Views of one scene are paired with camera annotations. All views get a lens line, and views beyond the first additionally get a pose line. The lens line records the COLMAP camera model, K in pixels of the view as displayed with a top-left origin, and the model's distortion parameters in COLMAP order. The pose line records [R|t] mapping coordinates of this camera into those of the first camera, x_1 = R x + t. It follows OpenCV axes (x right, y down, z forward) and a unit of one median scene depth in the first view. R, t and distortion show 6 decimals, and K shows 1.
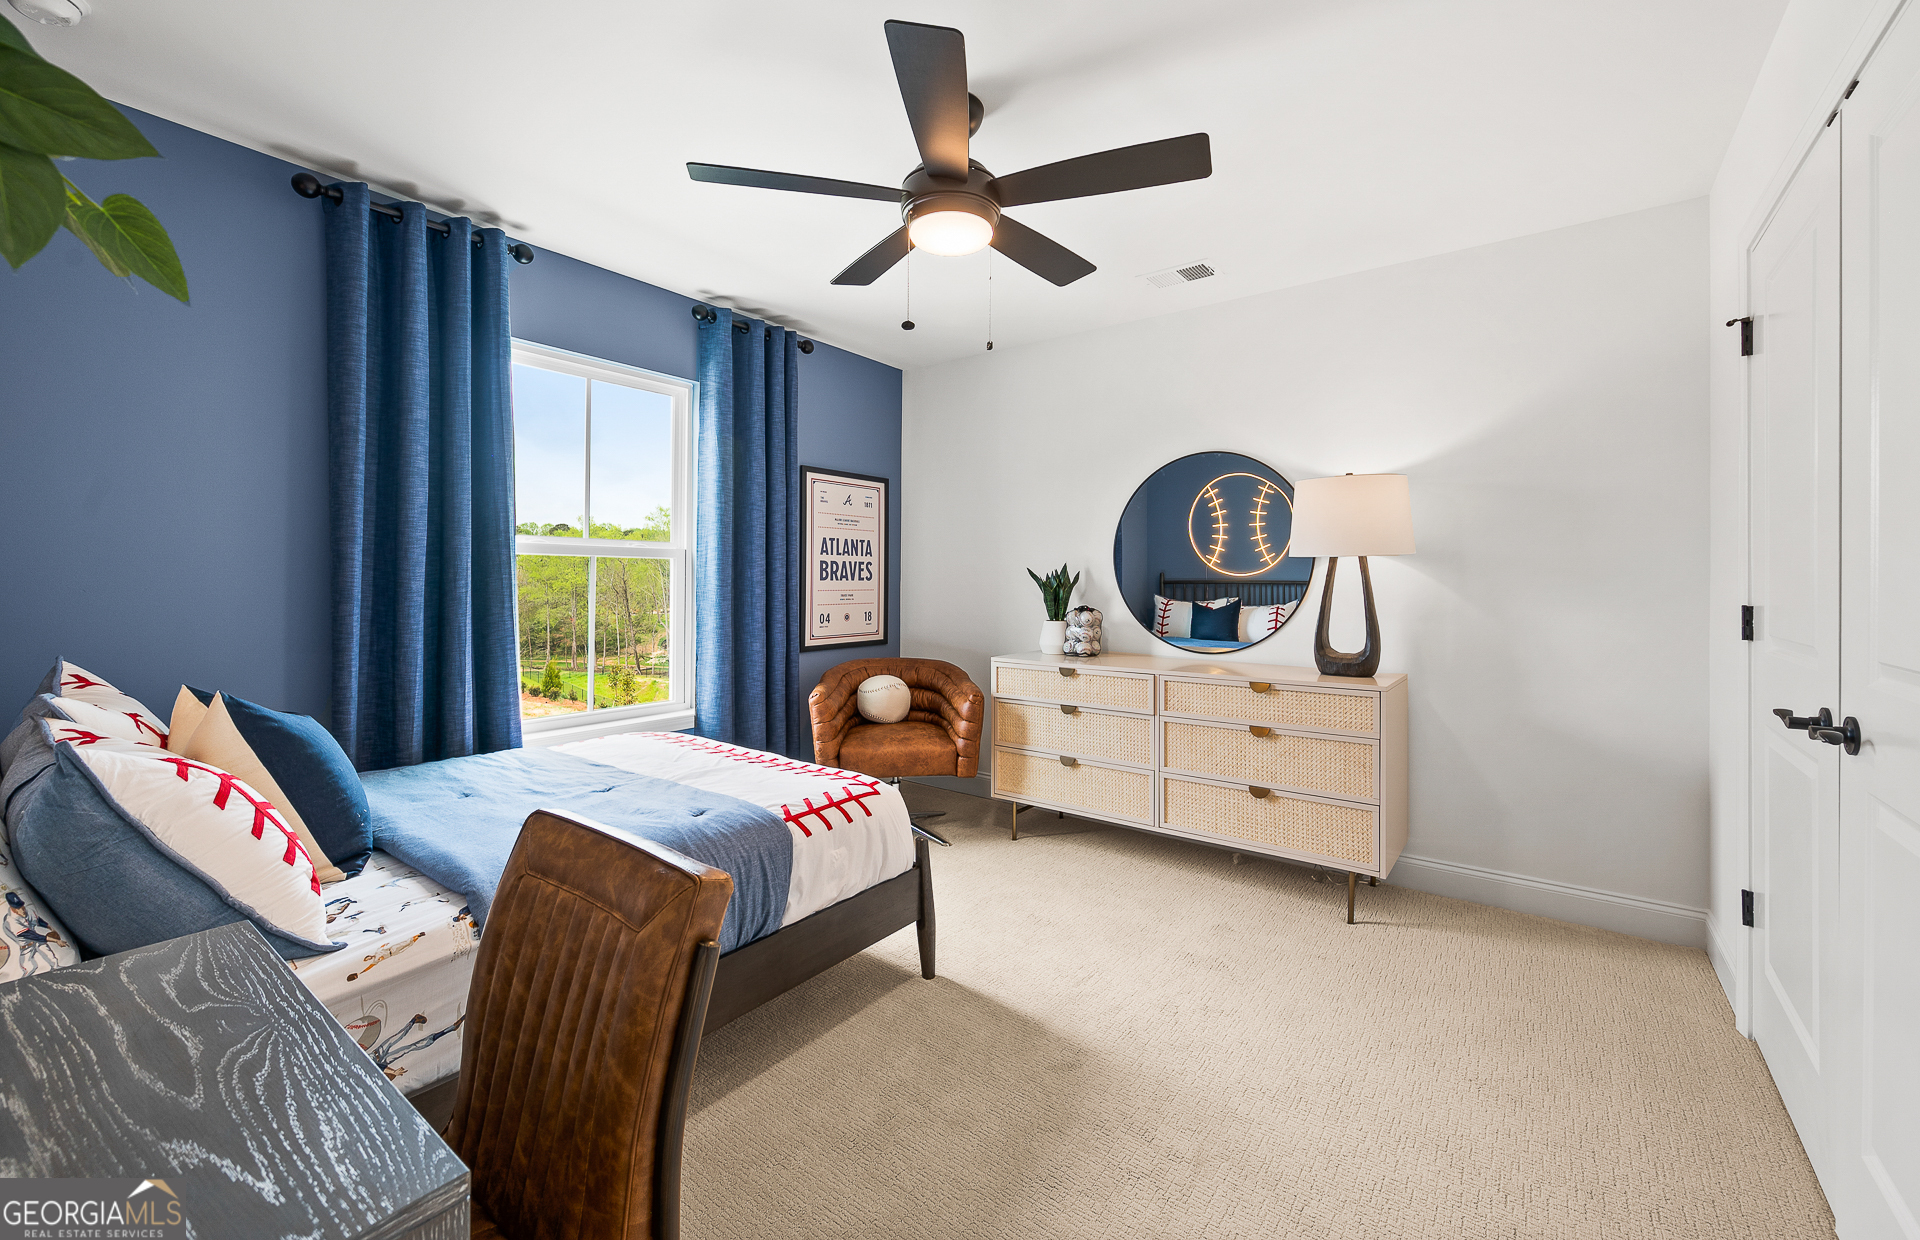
lens RADIAL K [[761.7, 0, 998.6], [0, 761.7, 592.0], [0, 0, 1]] dist [-0.004489, 0.000122]
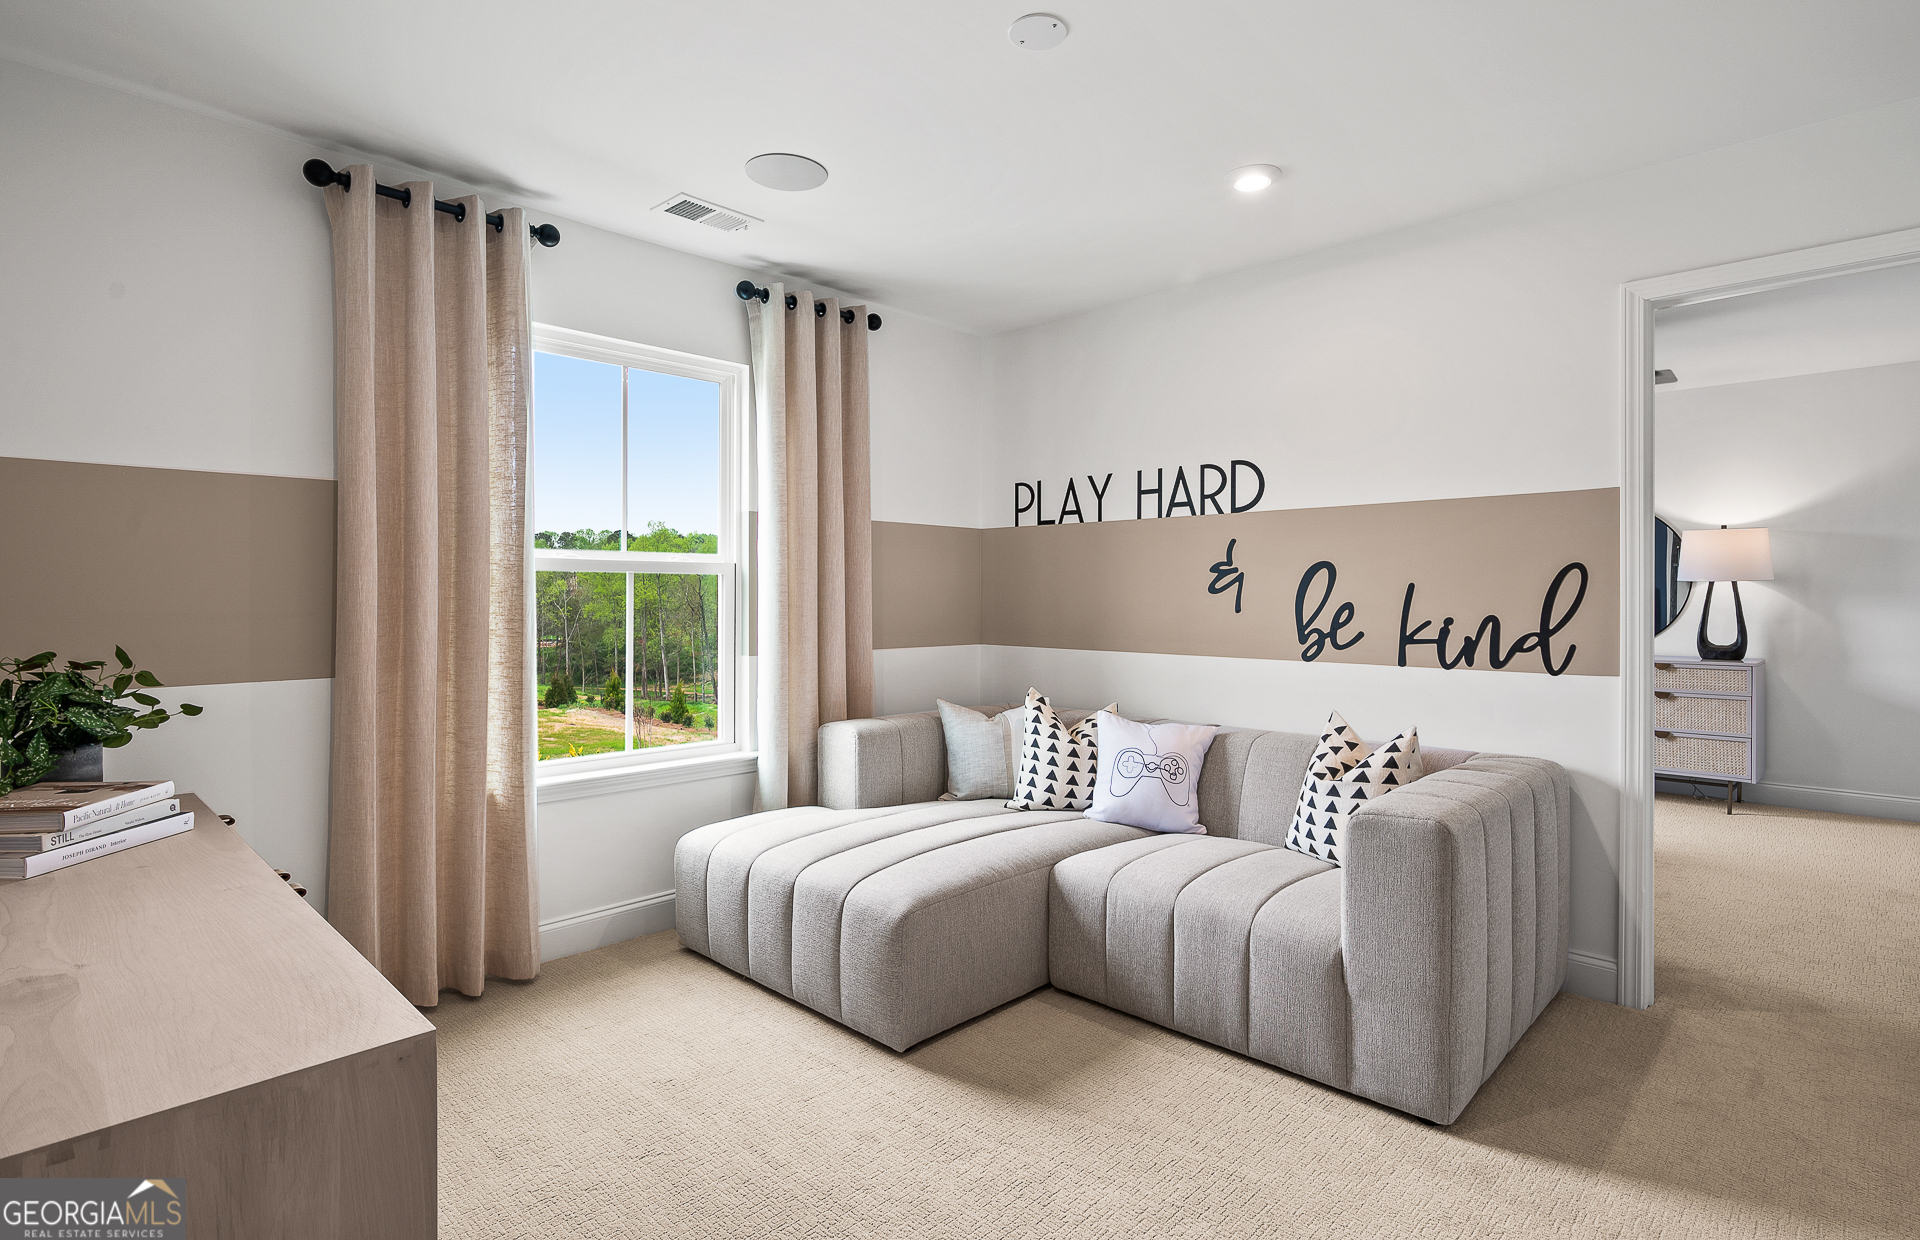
lens RADIAL K [[944.3, 0, 957.9], [0, 944.3, 611.3], [0, 0, 1]] dist [-0.005549, -0.000576]
pose [[0.990013, -0.006831, -0.140807, -0.772504], [0.007343, 0.999968, 0.003111, -0.003042], [0.140782, -0.004114, 0.990032, -1.050540]]
